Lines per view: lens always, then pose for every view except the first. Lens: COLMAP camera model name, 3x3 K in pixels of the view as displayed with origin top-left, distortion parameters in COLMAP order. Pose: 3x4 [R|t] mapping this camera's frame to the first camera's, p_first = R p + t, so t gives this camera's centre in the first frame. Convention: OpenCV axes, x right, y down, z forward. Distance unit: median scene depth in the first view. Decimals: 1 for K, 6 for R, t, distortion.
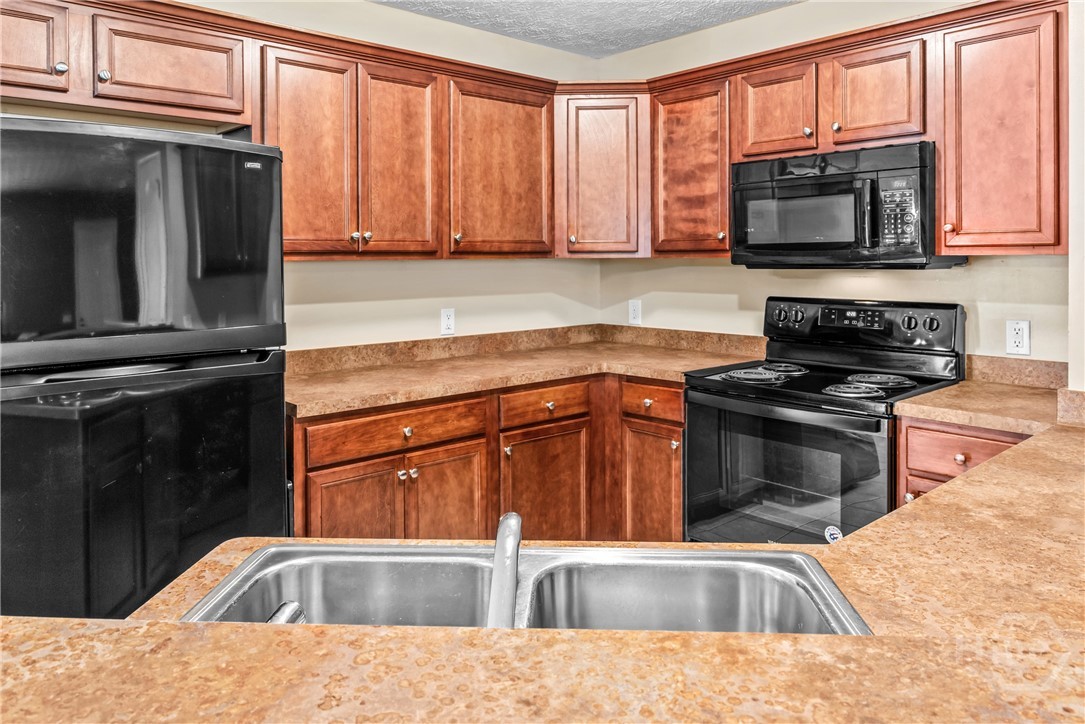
lens RADIAL K [[748.8, 0, 530.2], [0, 748.8, 262.3], [0, 0, 1]] dist [0.002759, -0.004937]
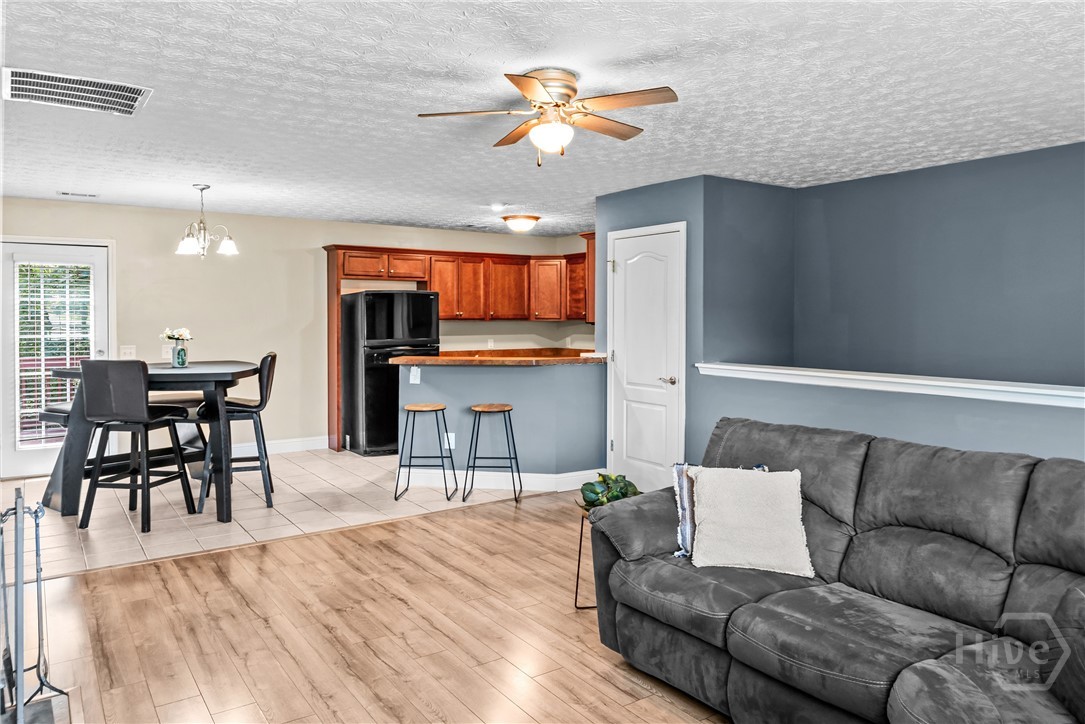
lens RADIAL K [[738.0, 0, 542.5], [0, 738.0, 362.0], [0, 0, 1]] dist [0.002229, -0.000695]
pose [[0.994219, 0.010770, -0.106831, 0.396362], [-0.004914, 0.998478, 0.054926, -0.004108], [0.107260, -0.054084, 0.992759, -1.792973]]
